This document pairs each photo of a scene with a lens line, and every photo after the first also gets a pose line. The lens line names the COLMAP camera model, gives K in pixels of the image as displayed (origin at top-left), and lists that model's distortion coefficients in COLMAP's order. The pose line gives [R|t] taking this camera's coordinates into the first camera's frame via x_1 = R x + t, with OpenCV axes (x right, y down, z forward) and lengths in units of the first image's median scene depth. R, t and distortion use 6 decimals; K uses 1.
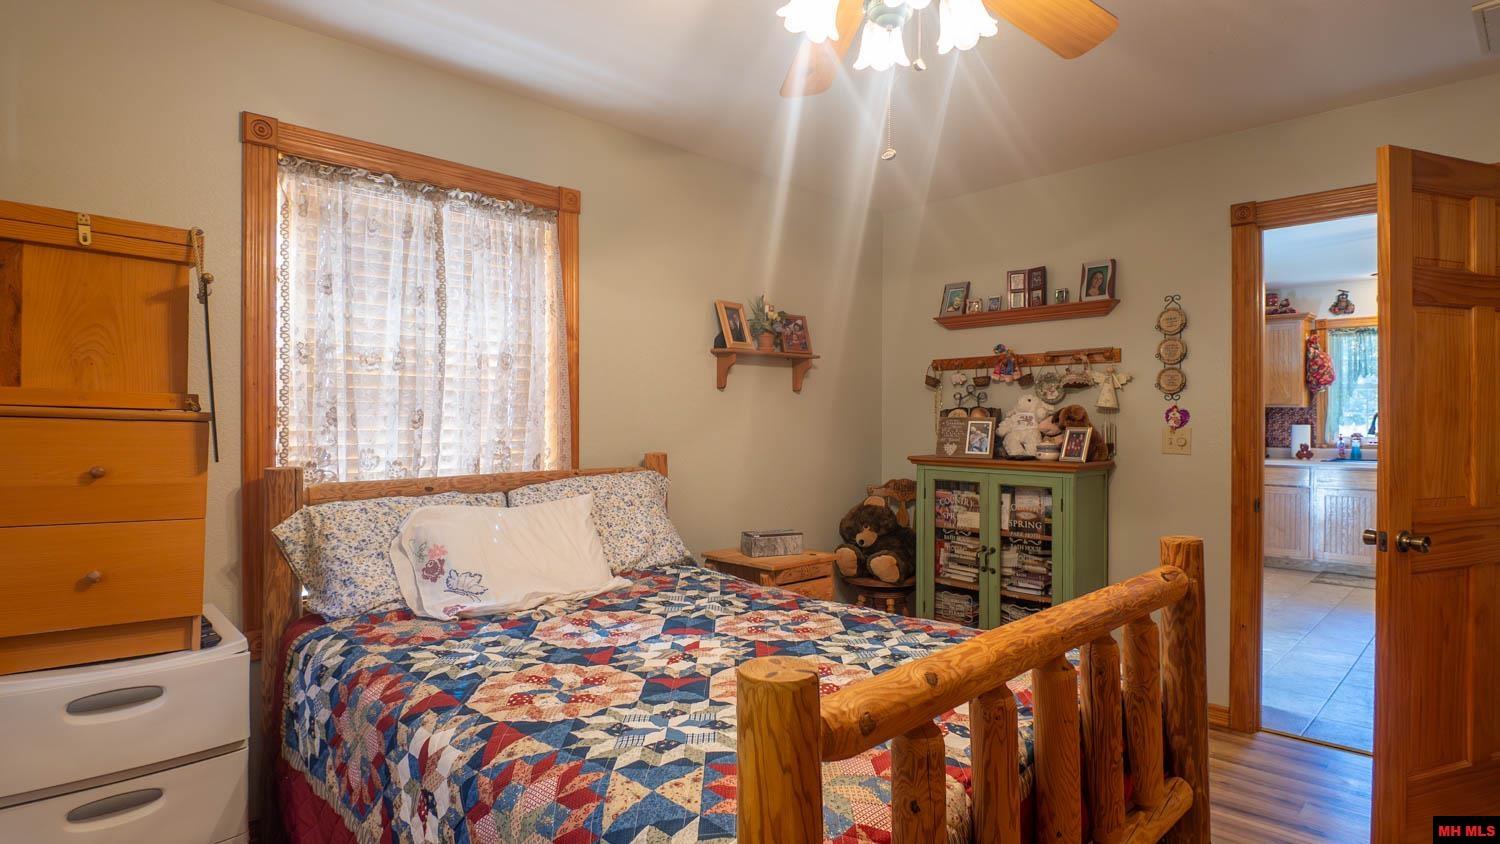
lens RADIAL K [[771.6, 0, 753.9], [0, 771.6, 422.5], [0, 0, 1]] dist [0.054691, -0.065511]
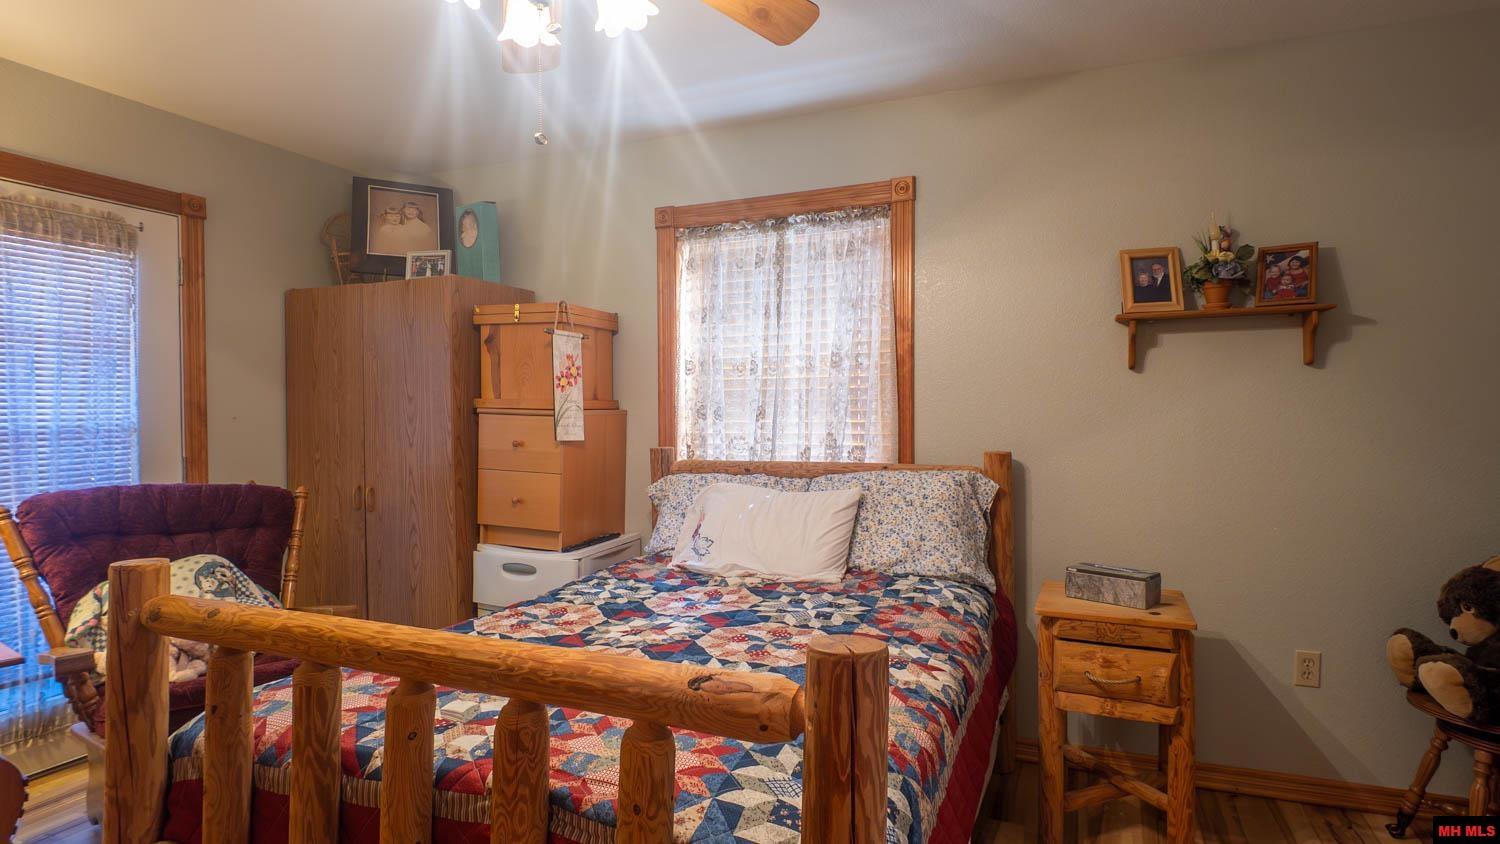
lens RADIAL K [[771.6, 0, 753.9], [0, 771.6, 422.5], [0, 0, 1]] dist [0.054691, -0.065511]
pose [[0.385840, 0.006563, -0.922542, 0.701108], [0.000704, 0.999972, 0.007408, 0.000925], [0.922566, -0.003507, 0.385825, 0.527645]]
